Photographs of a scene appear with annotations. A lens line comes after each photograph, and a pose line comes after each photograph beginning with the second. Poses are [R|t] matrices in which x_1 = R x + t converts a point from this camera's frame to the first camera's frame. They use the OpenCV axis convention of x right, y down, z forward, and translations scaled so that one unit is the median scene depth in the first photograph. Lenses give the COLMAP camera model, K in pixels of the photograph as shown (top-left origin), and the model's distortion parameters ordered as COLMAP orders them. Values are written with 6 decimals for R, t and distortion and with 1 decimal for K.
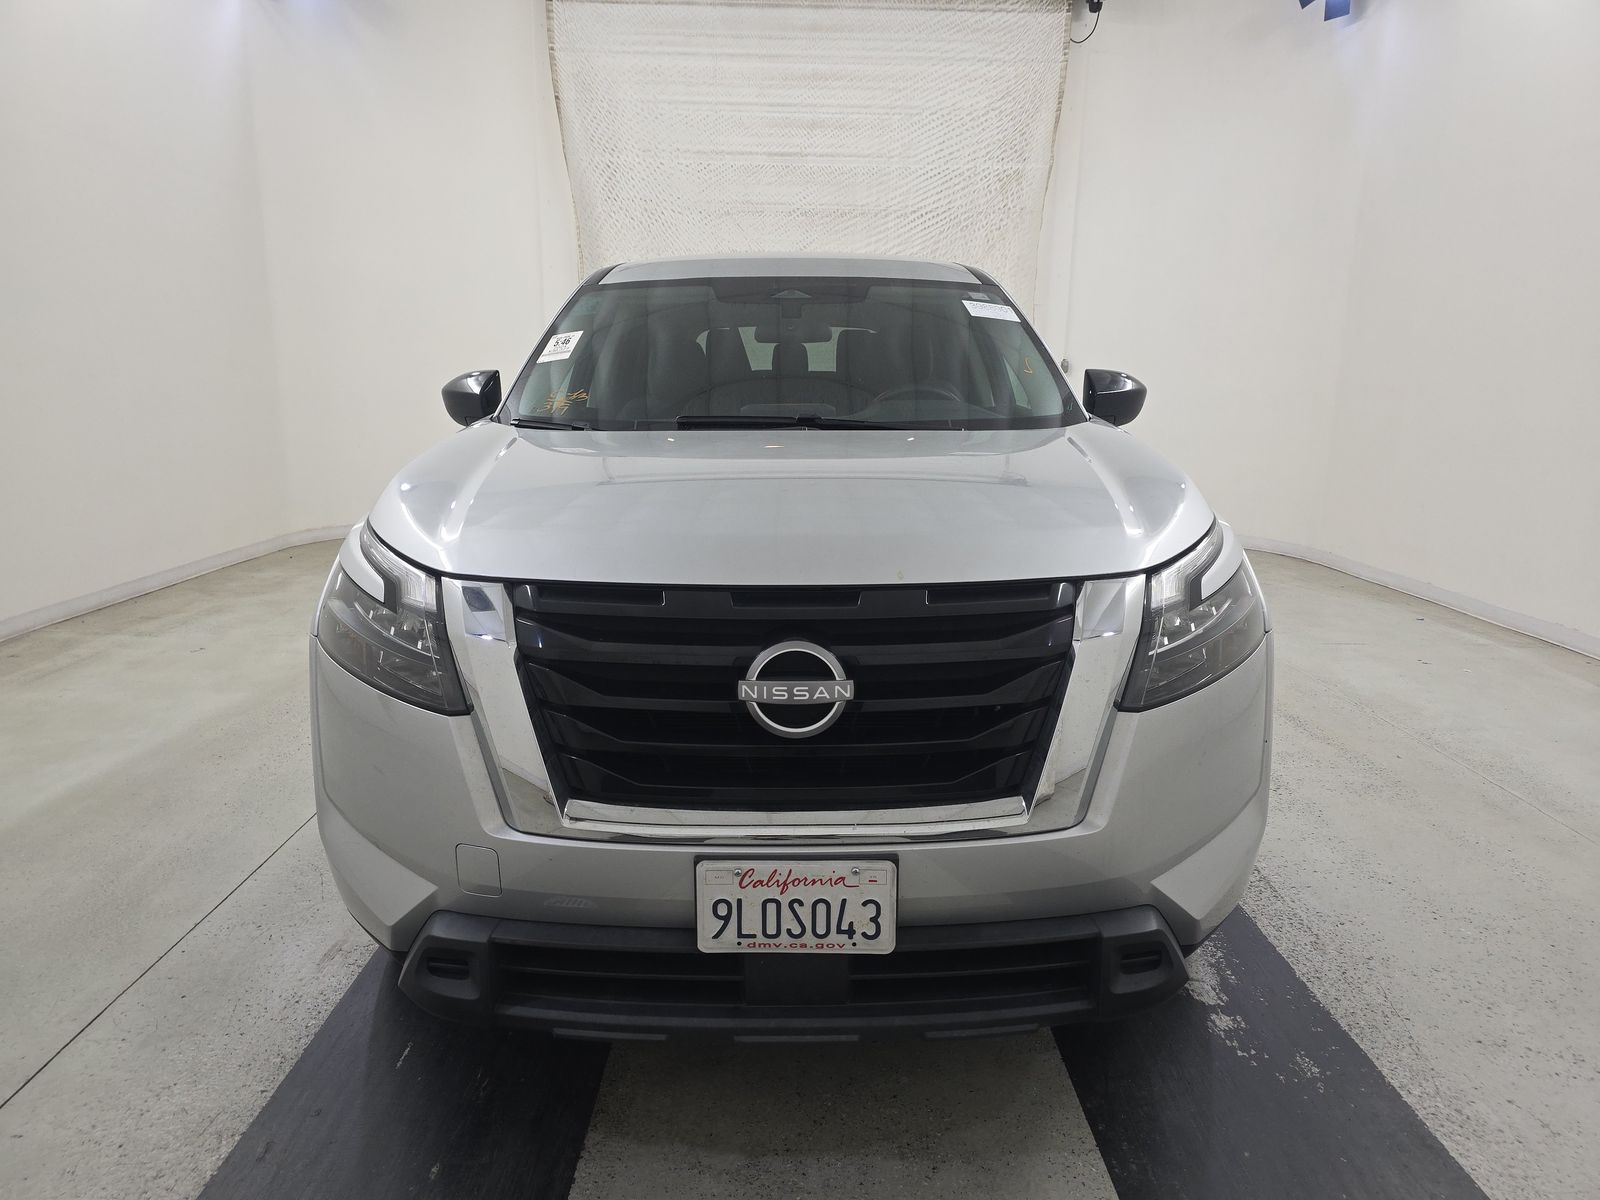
lens RADIAL K [[1078.0, 0, 809.1], [0, 1078.0, 635.4], [0, 0, 1]] dist [0.032311, -0.028118]
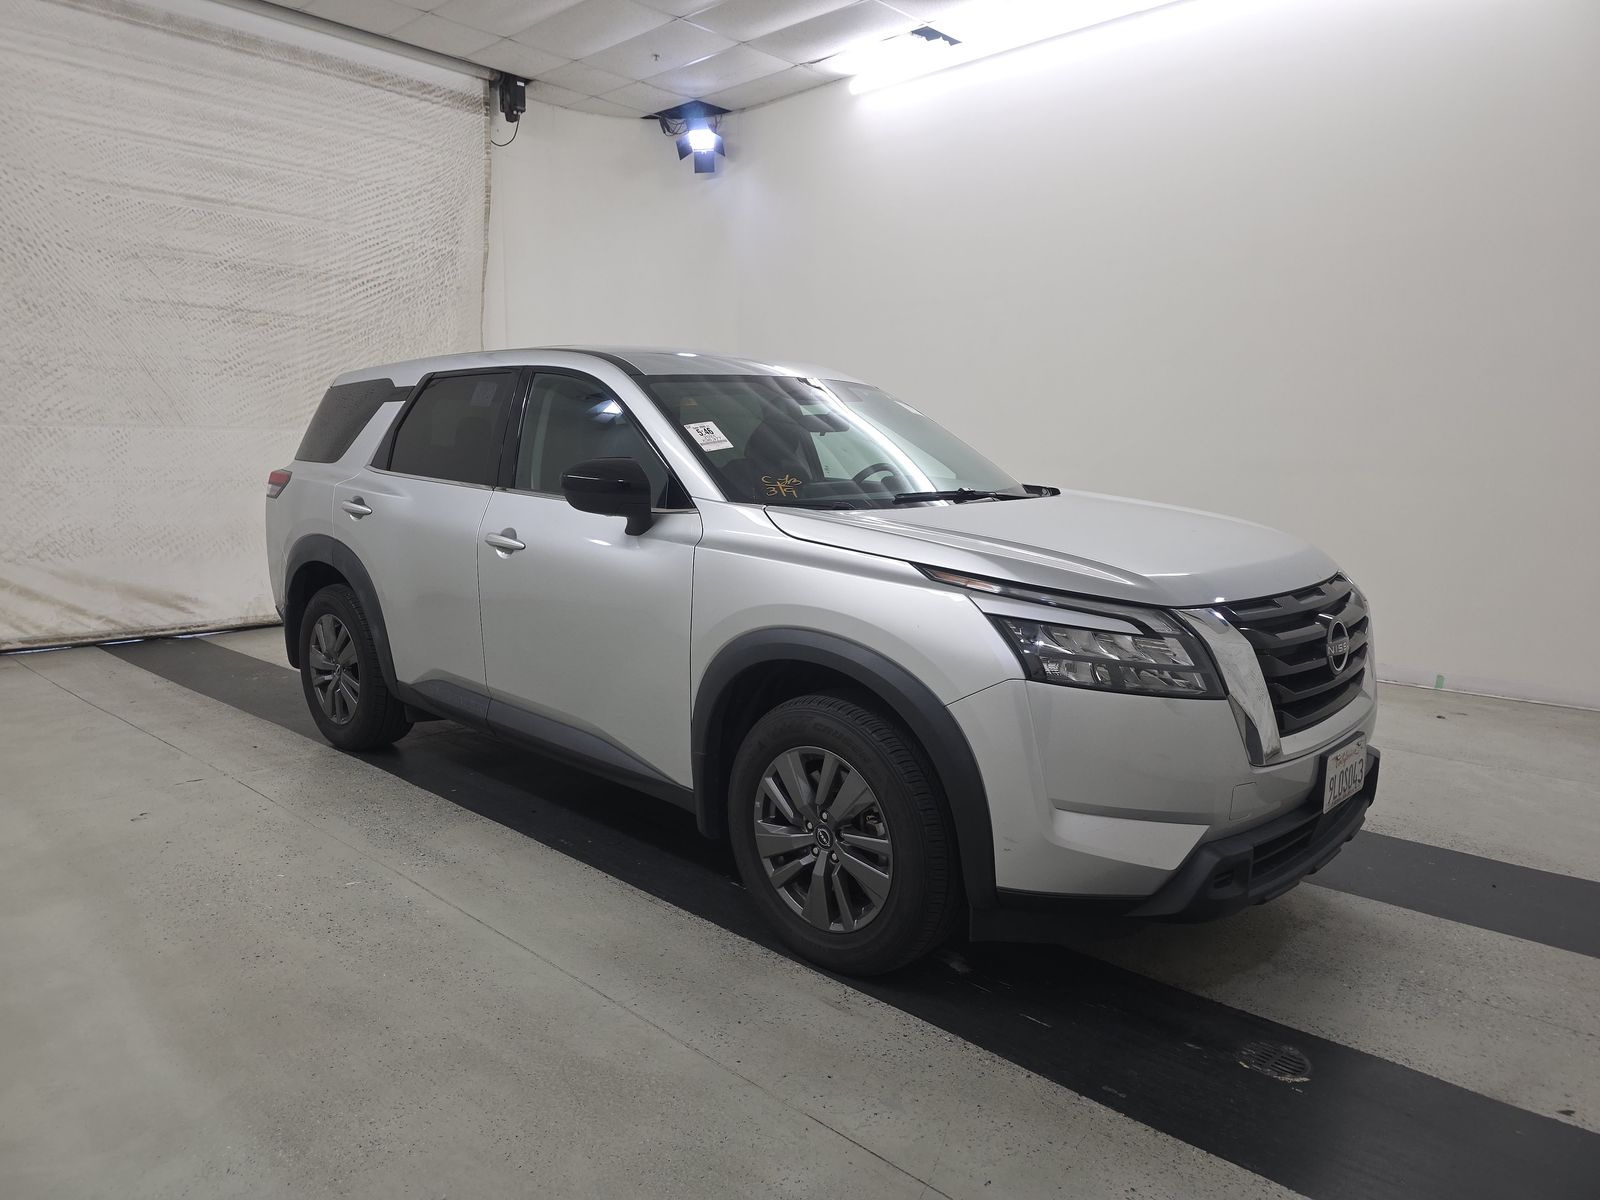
lens RADIAL K [[1078.0, 0, 795.3], [0, 1078.0, 616.9], [0, 0, 1]] dist [0.032311, -0.028118]
pose [[0.690335, -0.116939, 0.713977, -0.369717], [0.165072, 0.986280, 0.001932, -0.028821], [-0.704407, 0.116524, 0.700167, 0.076615]]
